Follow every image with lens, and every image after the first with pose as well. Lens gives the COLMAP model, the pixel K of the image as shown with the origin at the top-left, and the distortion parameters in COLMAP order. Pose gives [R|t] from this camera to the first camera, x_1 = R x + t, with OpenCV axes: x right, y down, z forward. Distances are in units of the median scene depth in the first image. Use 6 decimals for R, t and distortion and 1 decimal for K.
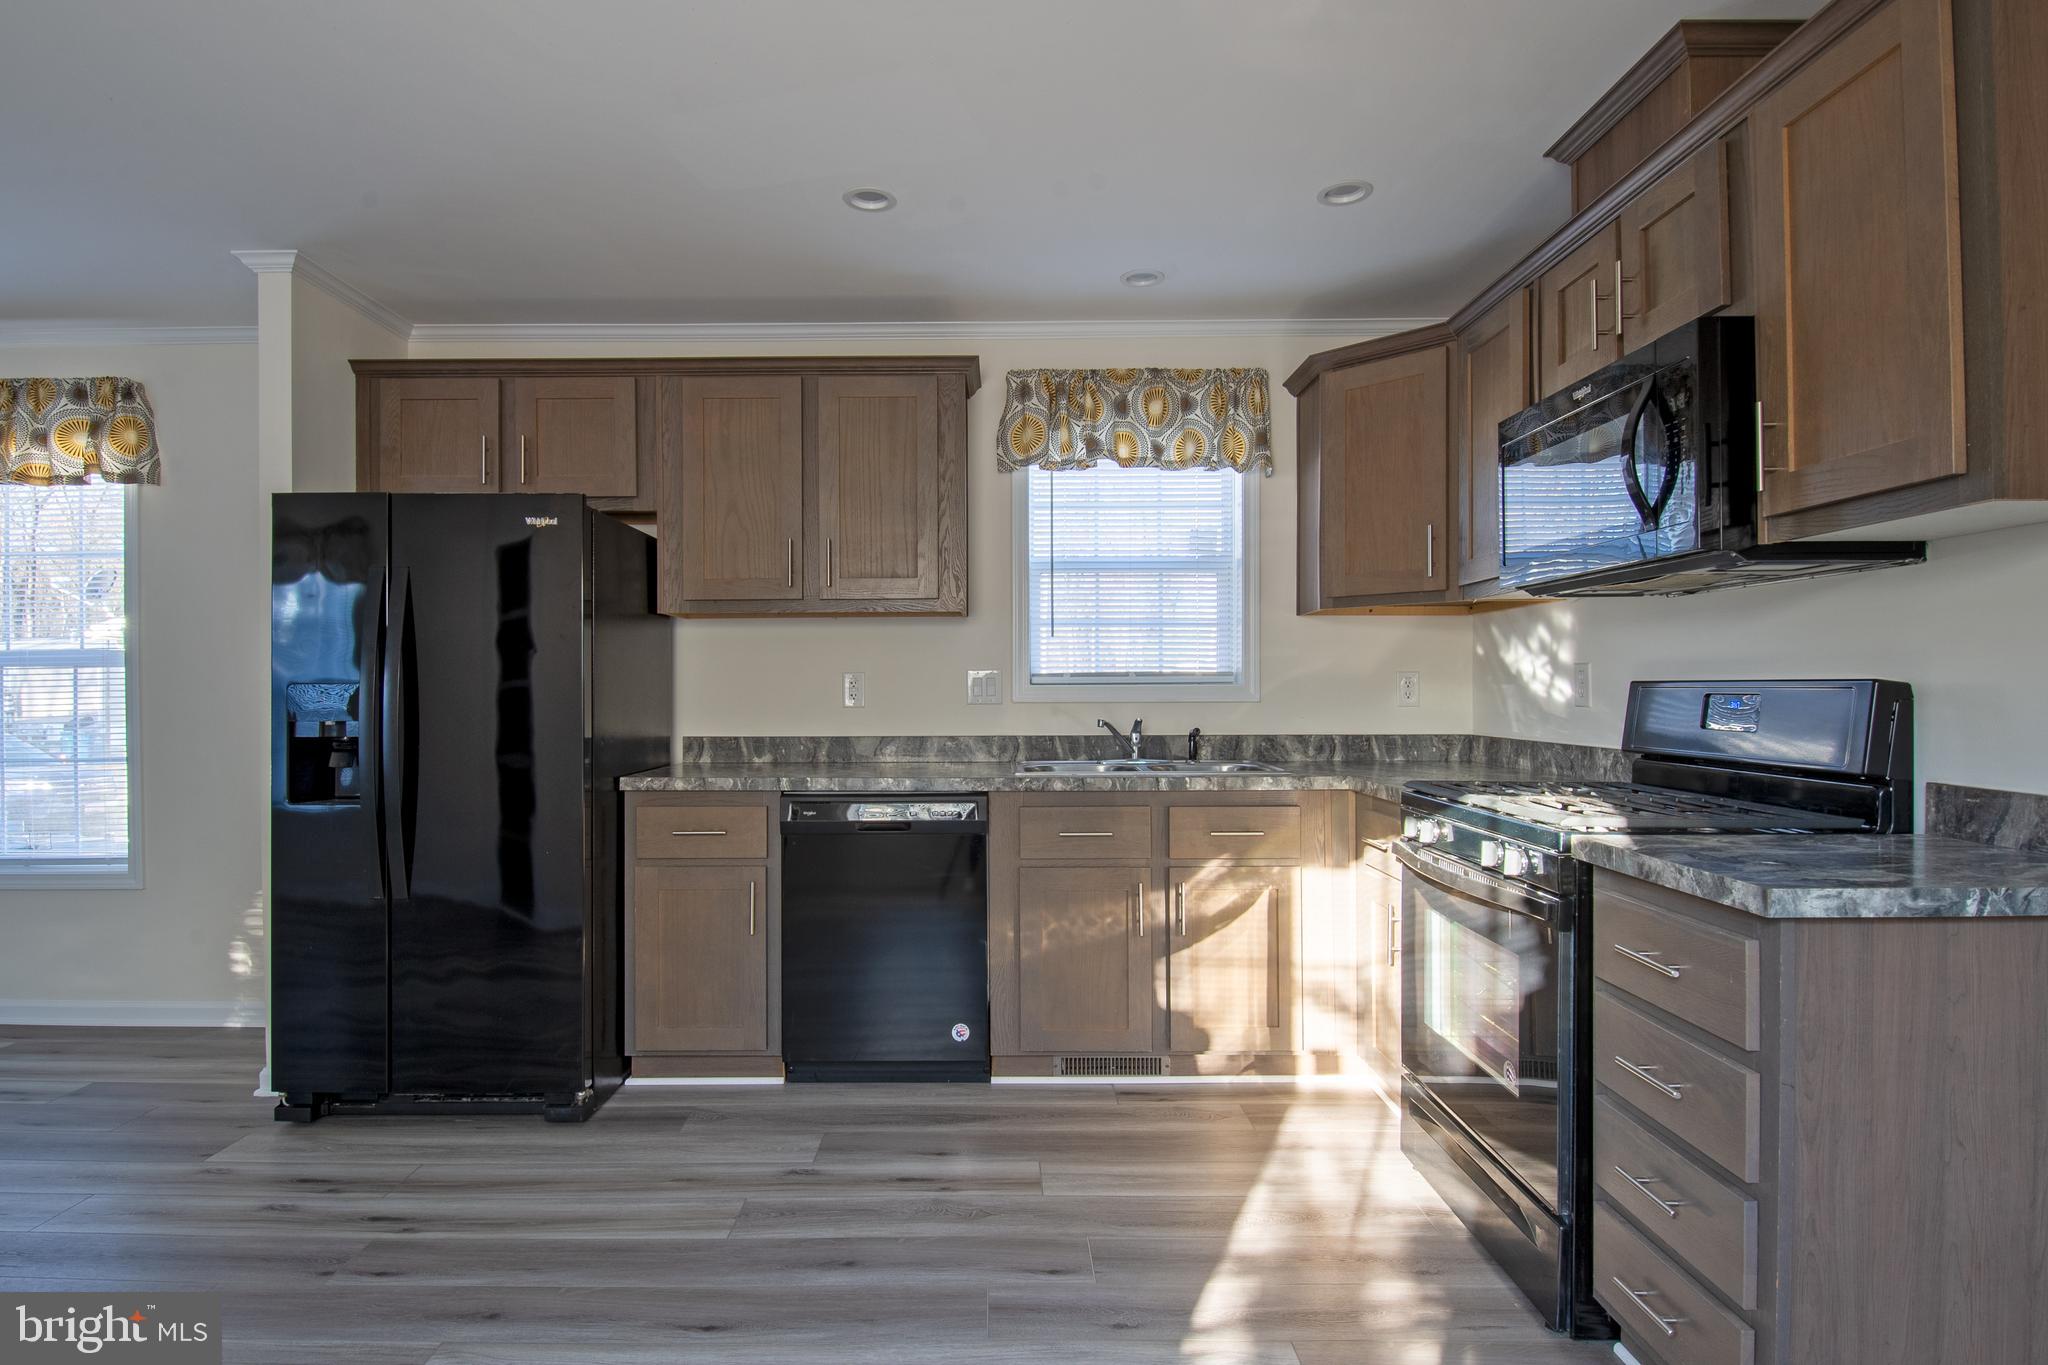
lens RADIAL K [[1078.8, 0, 1022.7], [0, 1078.8, 663.6], [0, 0, 1]] dist [-0.005559, -0.004715]
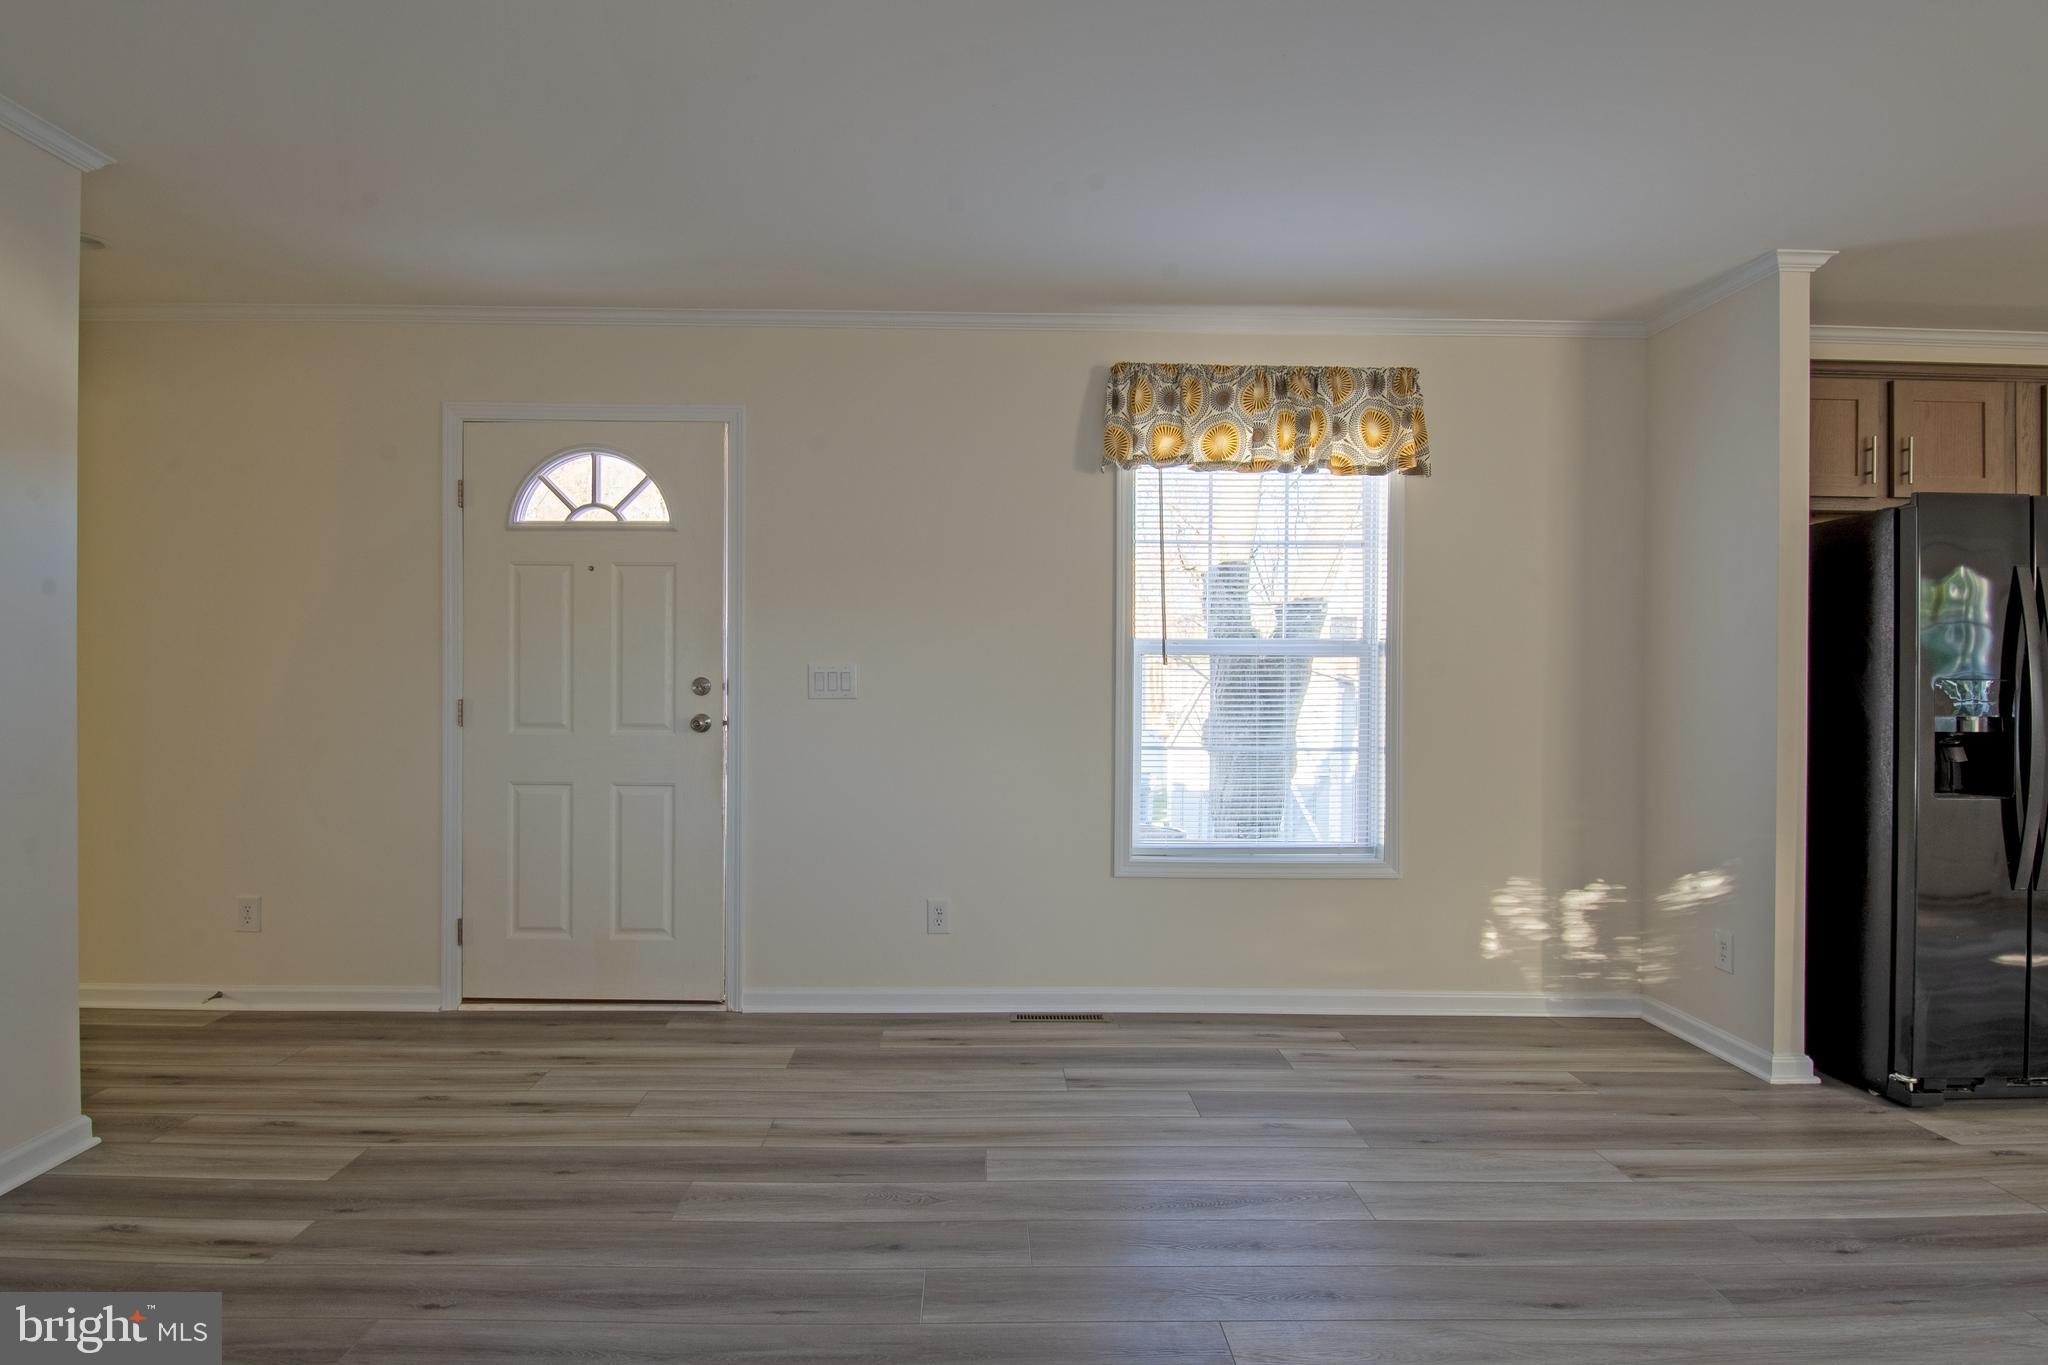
lens RADIAL K [[1078.8, 0, 1020.8], [0, 1078.8, 688.5], [0, 0, 1]] dist [-0.005559, -0.004715]
pose [[0.999673, 0.012653, 0.022225, -1.208255], [-0.013320, 0.999457, 0.030126, 0.004145], [-0.021832, -0.030412, 0.999299, 0.002390]]
